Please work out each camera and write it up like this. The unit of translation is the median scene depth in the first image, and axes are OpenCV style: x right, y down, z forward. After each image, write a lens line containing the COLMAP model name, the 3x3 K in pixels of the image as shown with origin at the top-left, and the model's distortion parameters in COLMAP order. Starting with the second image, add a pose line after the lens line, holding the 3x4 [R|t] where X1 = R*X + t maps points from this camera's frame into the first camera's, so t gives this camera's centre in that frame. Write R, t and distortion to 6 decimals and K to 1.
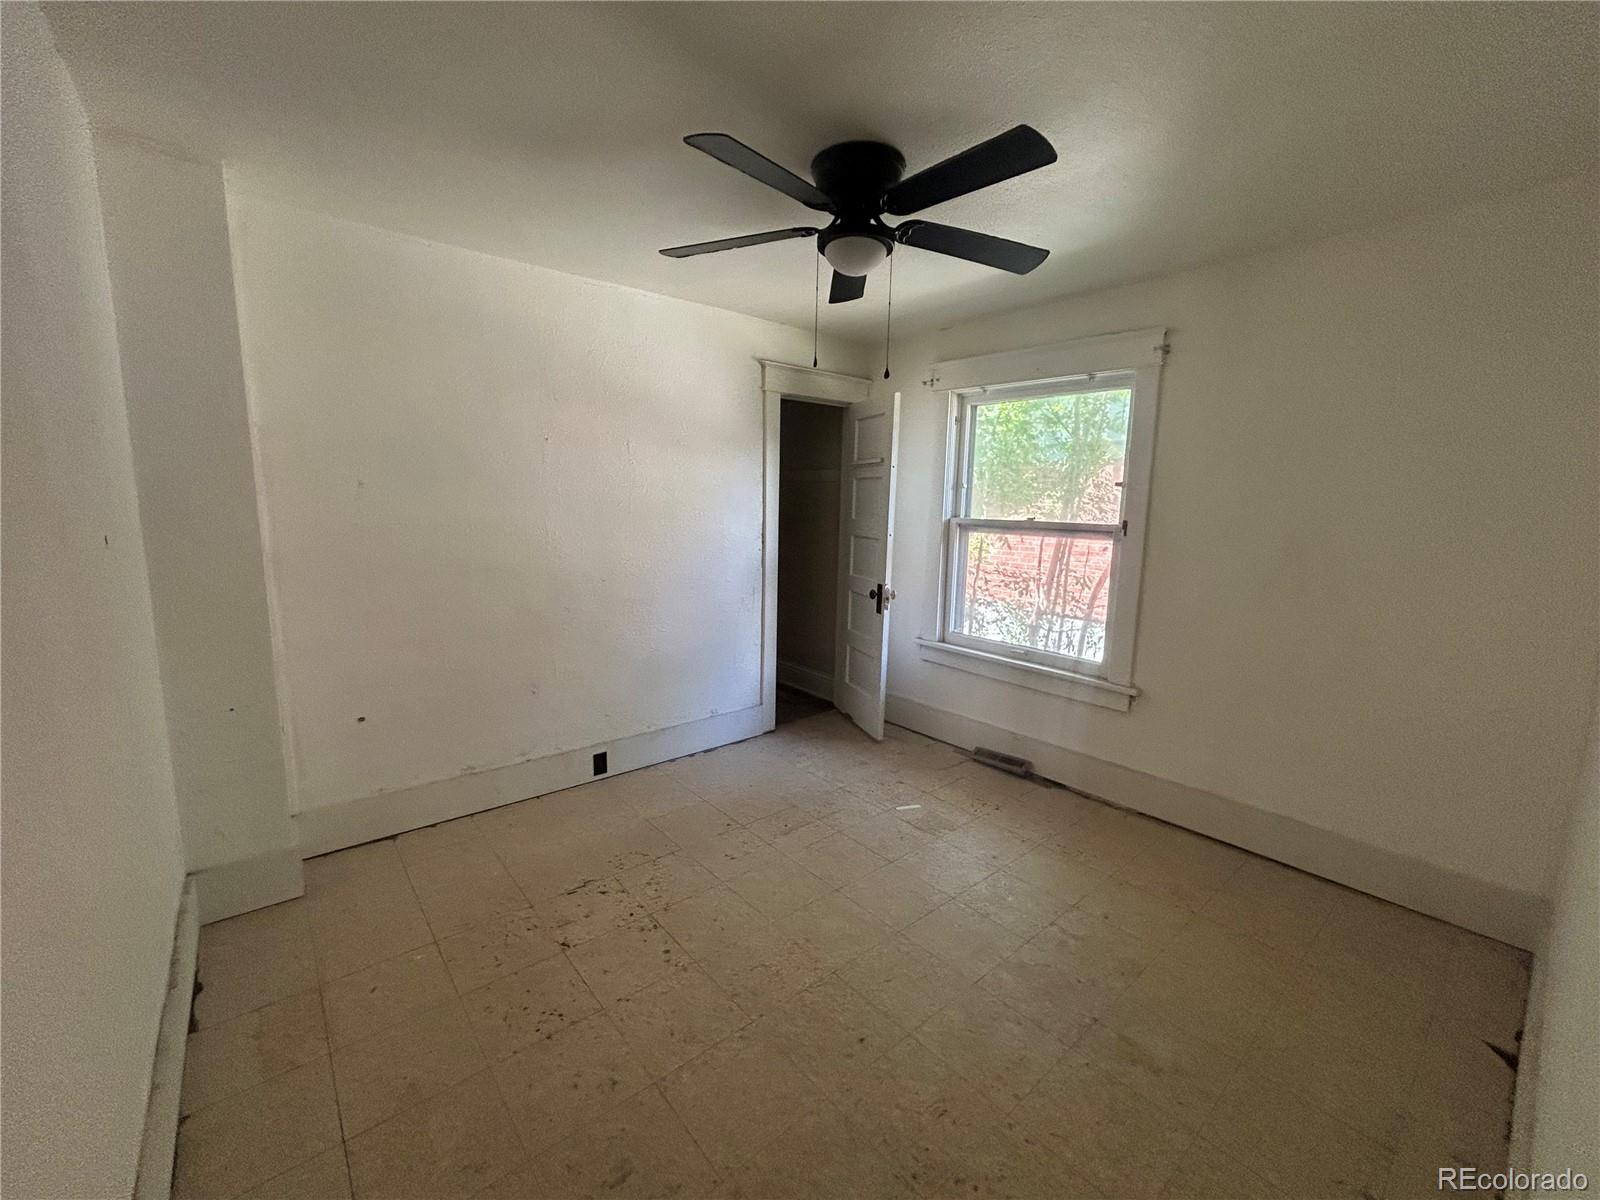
lens RADIAL K [[651.9, 0, 802.8], [0, 651.9, 599.7], [0, 0, 1]] dist [-0.002485, 0.001508]
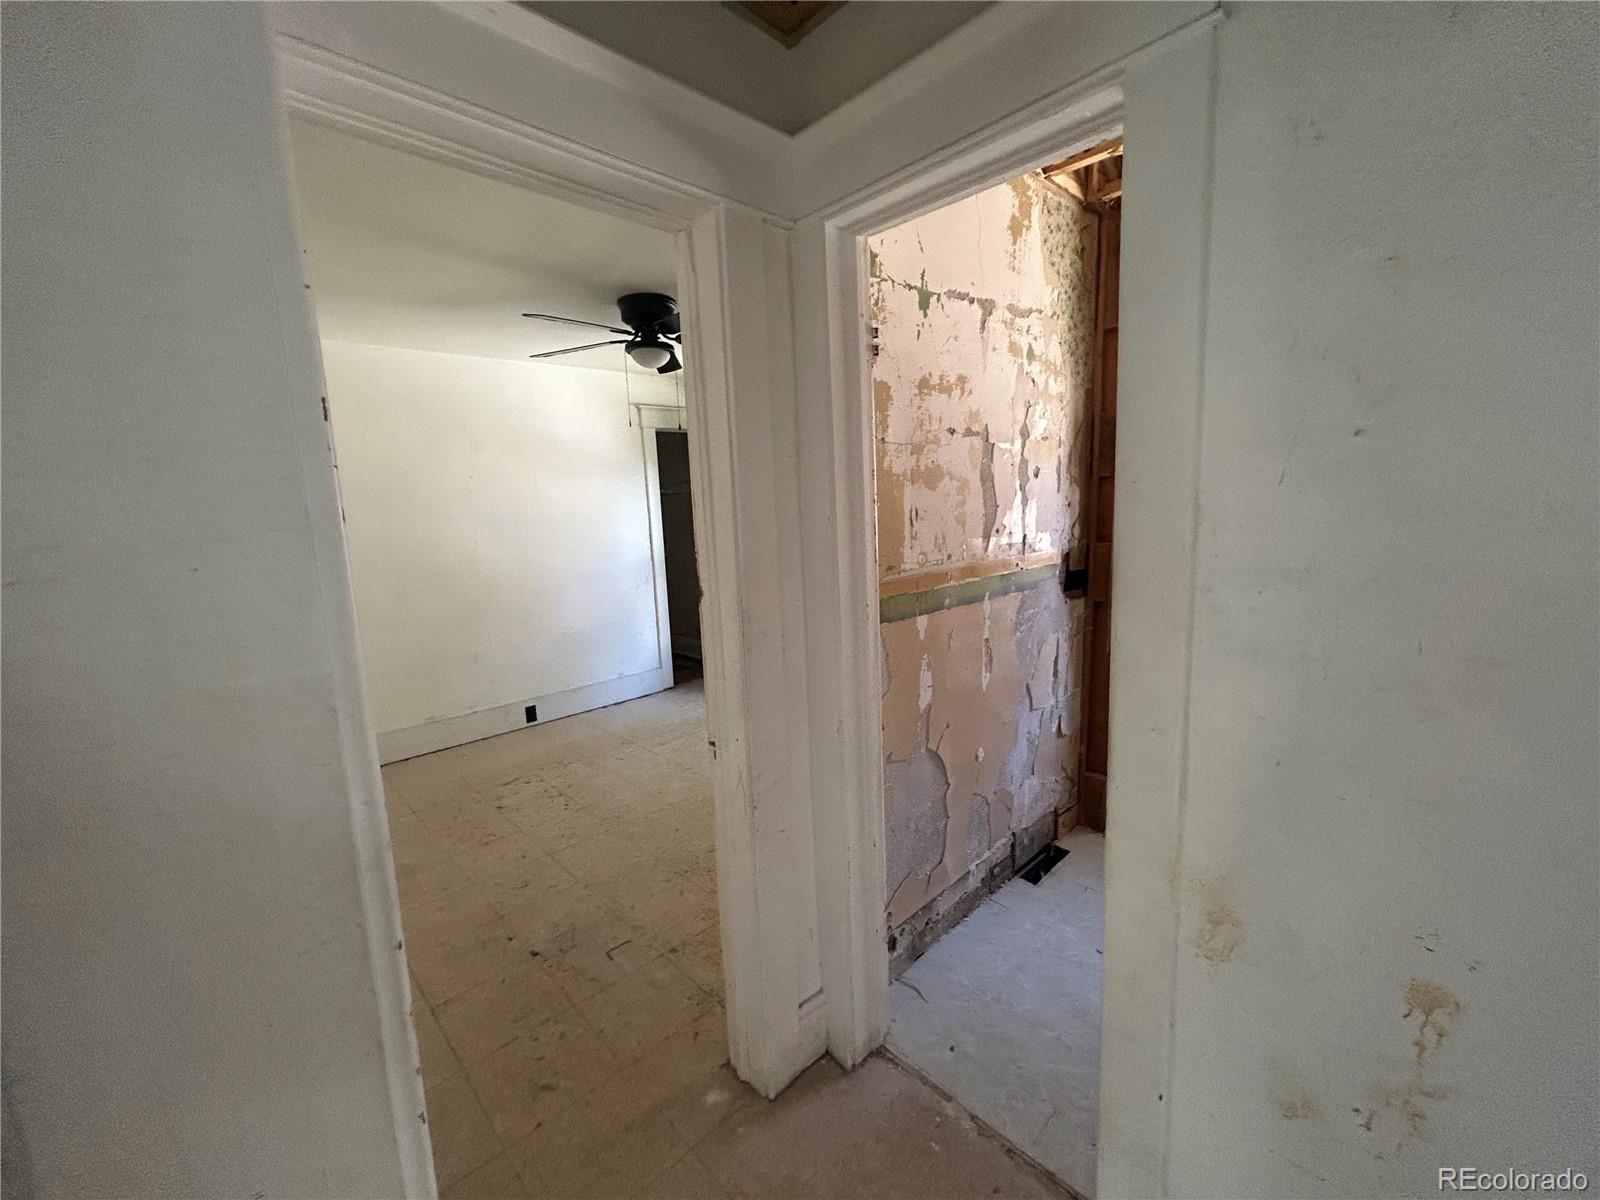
lens RADIAL K [[651.9, 0, 794.6], [0, 651.9, 592.0], [0, 0, 1]] dist [-0.002485, 0.001508]
pose [[0.996192, -0.078621, 0.037687, 0.201811], [0.079227, 0.996746, -0.014841, 0.063607], [-0.036398, 0.017771, 0.999179, -0.371956]]
